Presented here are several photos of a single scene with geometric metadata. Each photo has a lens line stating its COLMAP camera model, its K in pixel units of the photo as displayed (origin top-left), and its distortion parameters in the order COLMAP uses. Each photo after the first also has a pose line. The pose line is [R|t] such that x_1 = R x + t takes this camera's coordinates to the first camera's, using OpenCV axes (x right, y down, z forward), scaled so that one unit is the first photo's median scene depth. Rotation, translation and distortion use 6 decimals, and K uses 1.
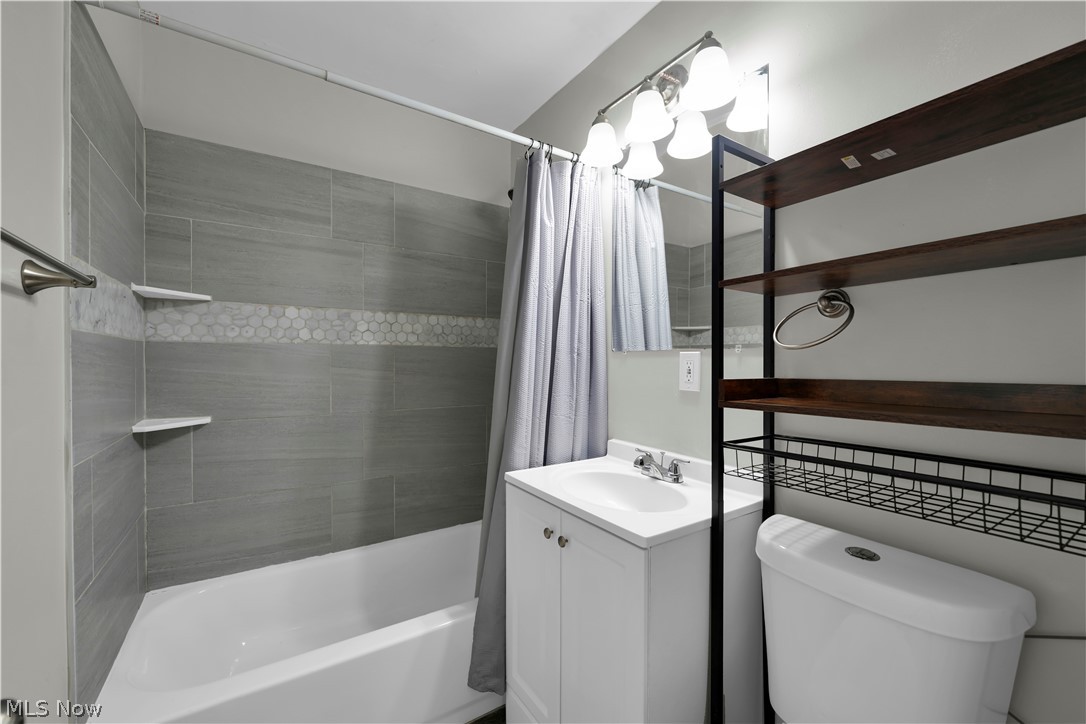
lens RADIAL K [[442.0, 0, 544.7], [0, 442.0, 363.8], [0, 0, 1]] dist [0.000442, 0.001168]
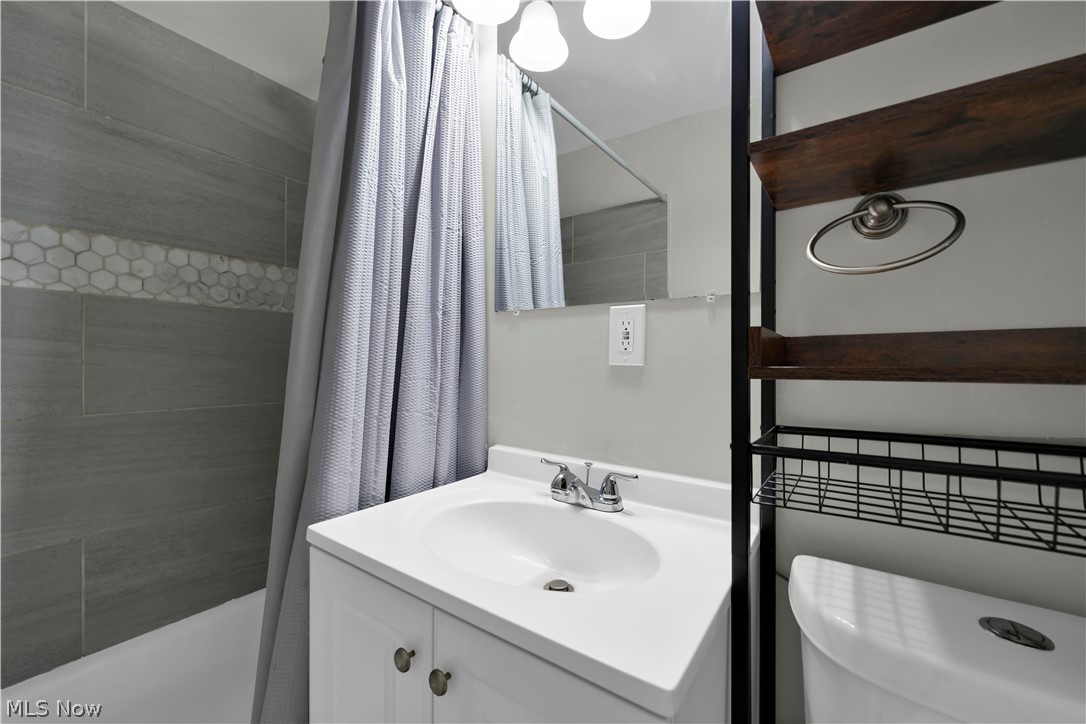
lens RADIAL K [[442.0, 0, 541.9], [0, 442.0, 362.9], [0, 0, 1]] dist [0.000442, 0.001168]
pose [[0.934043, 0.004951, 0.357127, -0.018112], [-0.003348, 0.999981, -0.005107, 0.052816], [-0.357145, 0.003575, 0.934042, 0.377850]]
